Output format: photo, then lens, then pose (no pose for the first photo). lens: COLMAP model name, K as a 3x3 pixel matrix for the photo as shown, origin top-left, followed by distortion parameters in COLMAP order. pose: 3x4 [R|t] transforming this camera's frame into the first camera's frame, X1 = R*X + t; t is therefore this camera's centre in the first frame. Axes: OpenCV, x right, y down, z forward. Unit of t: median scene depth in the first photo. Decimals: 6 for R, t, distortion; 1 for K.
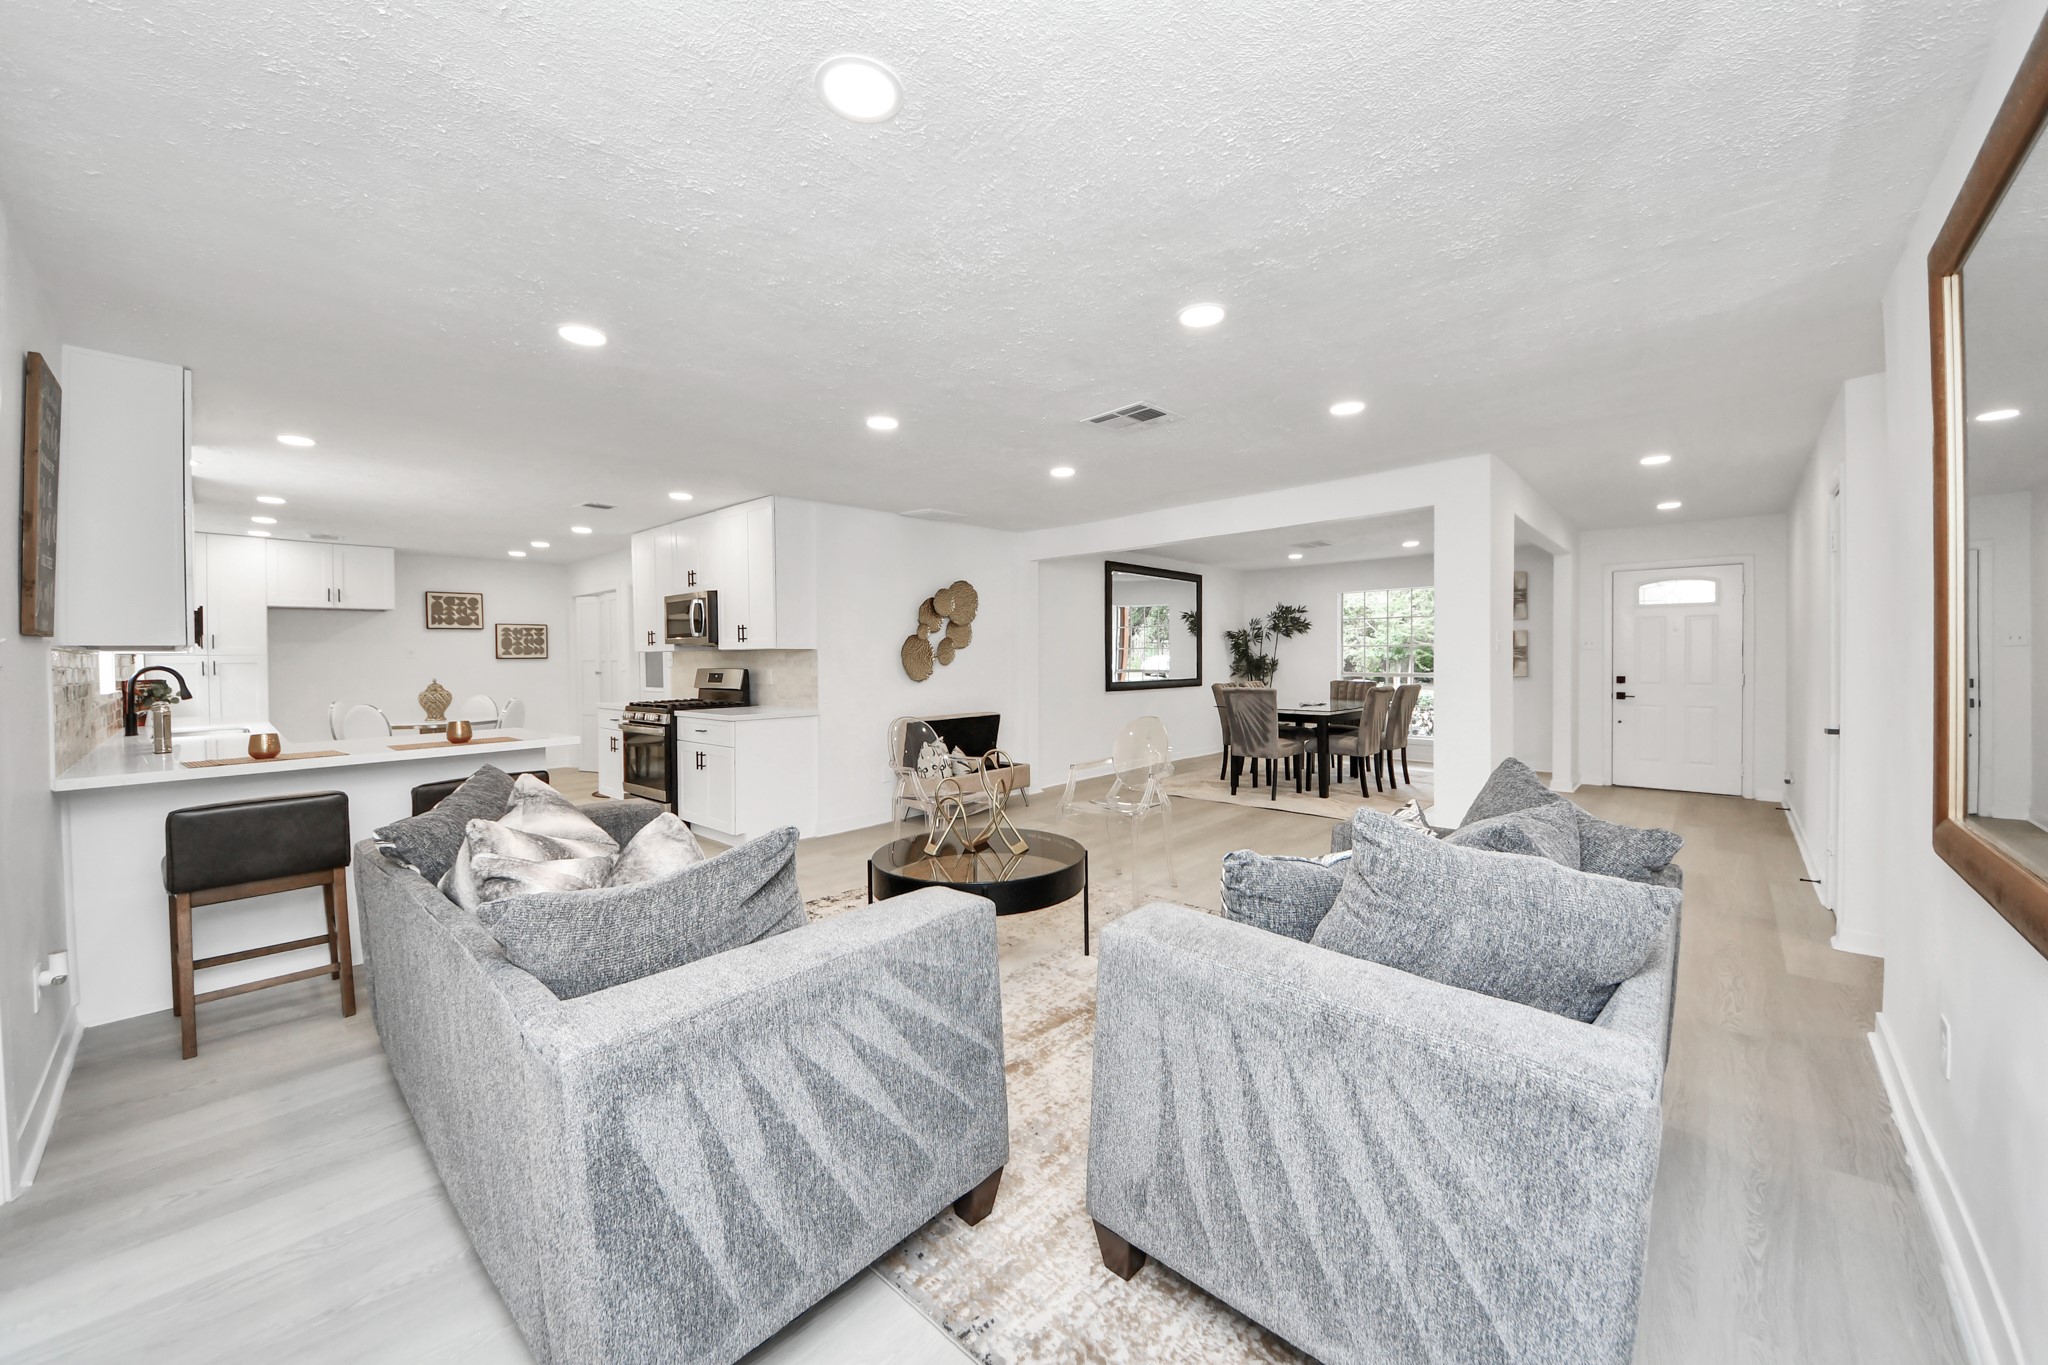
lens RADIAL K [[718.0, 0, 1035.5], [0, 718.0, 664.5], [0, 0, 1]] dist [0.003510, -0.007529]
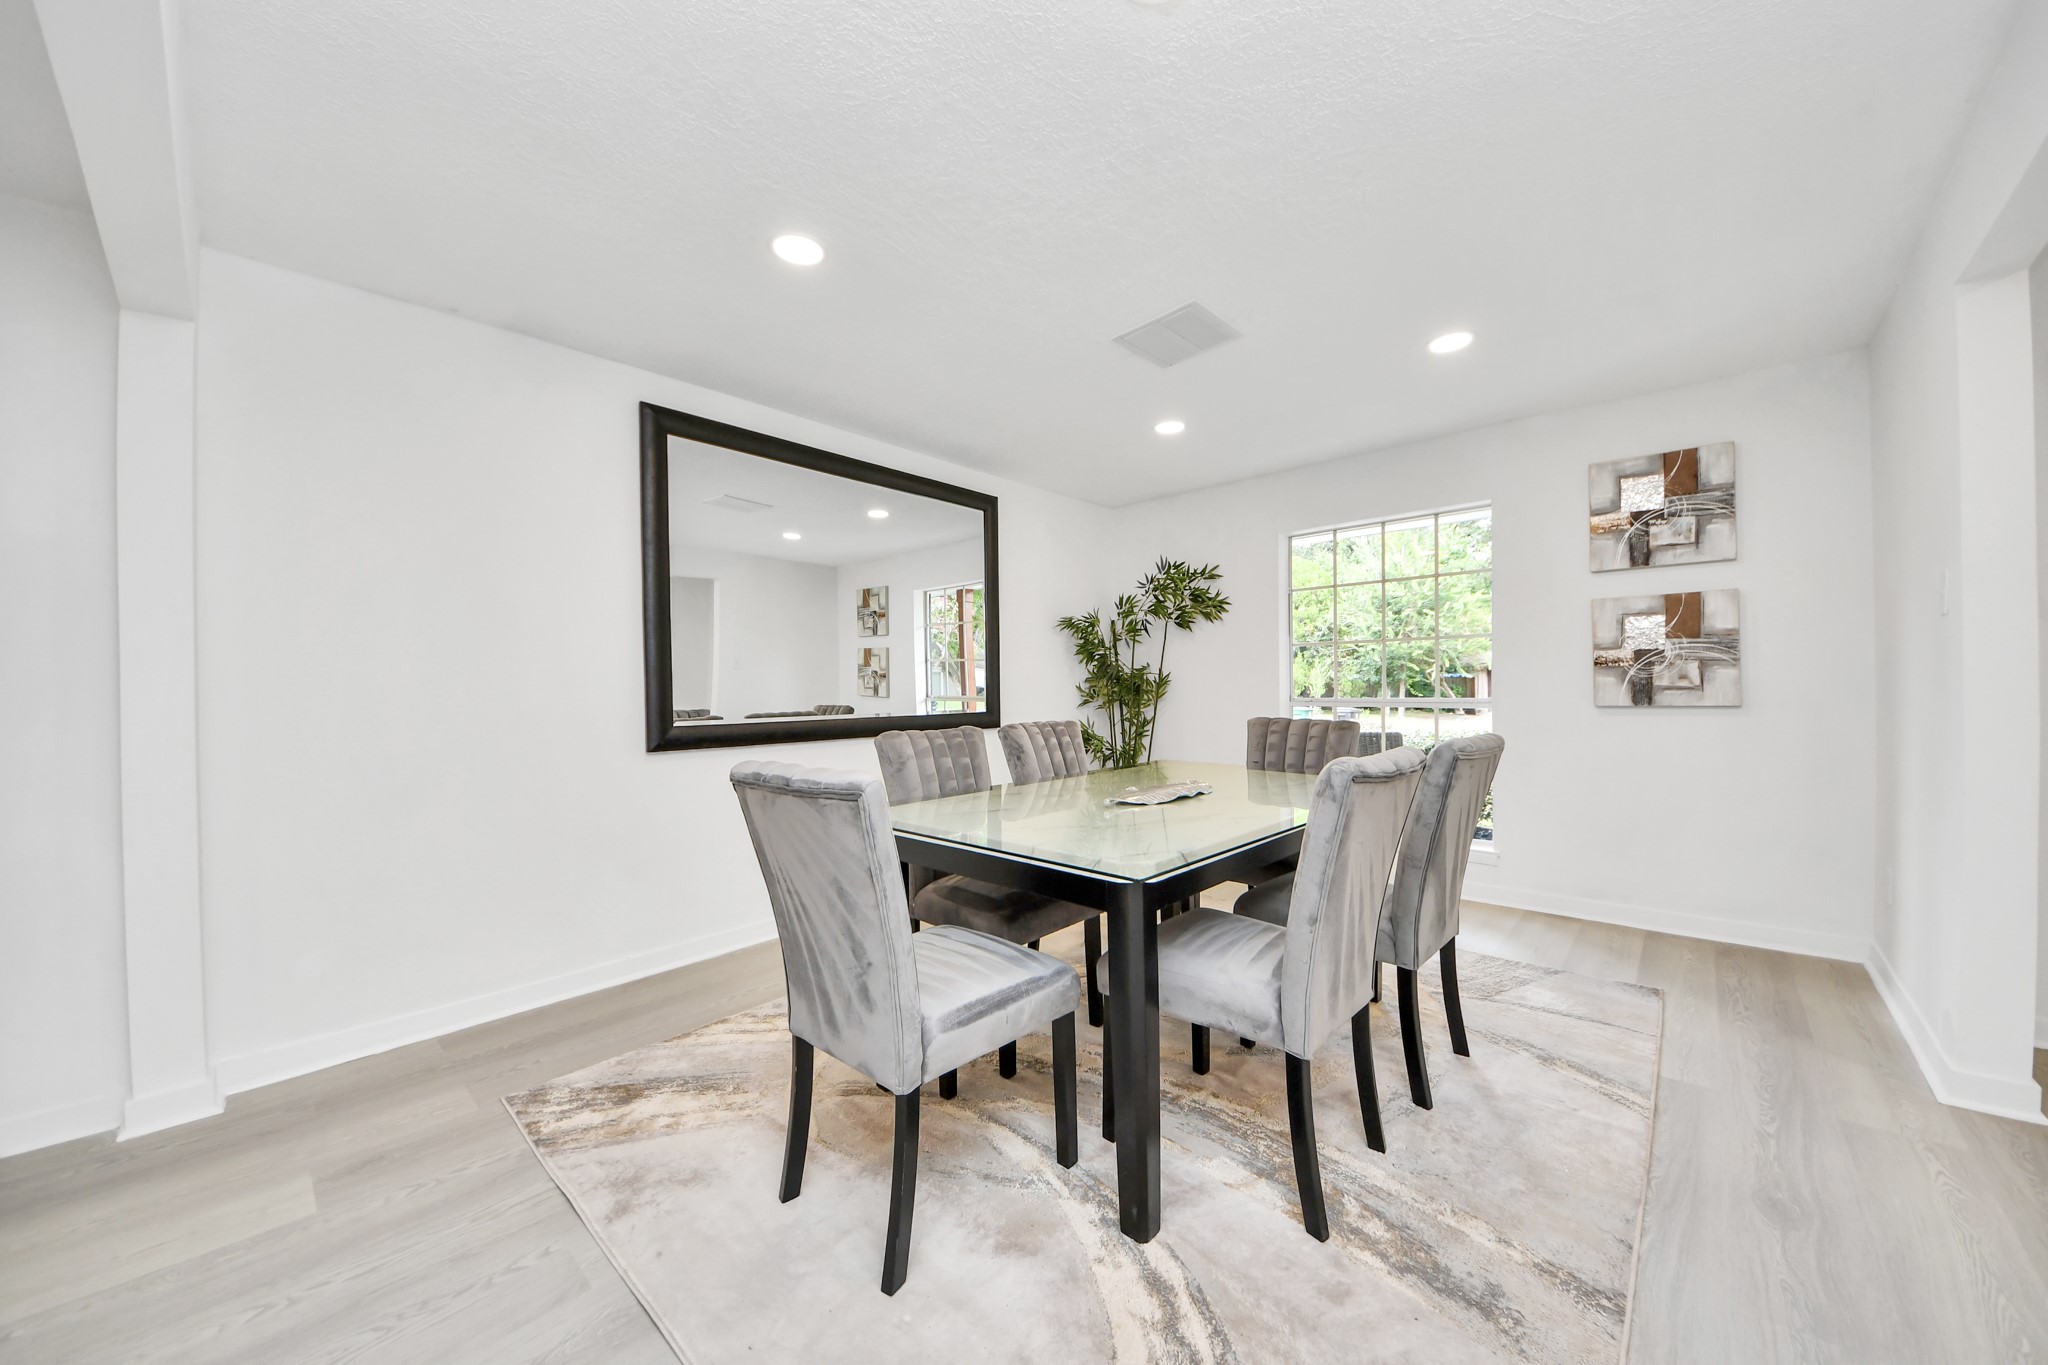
lens RADIAL K [[718.0, 0, 1025.8], [0, 718.0, 690.1], [0, 0, 1]] dist [0.003510, -0.007529]
pose [[0.999986, -0.005134, 0.001426, 0.240919], [0.005149, 0.999933, -0.010324, 0.009306], [-0.001373, 0.010331, 0.999946, 0.500828]]
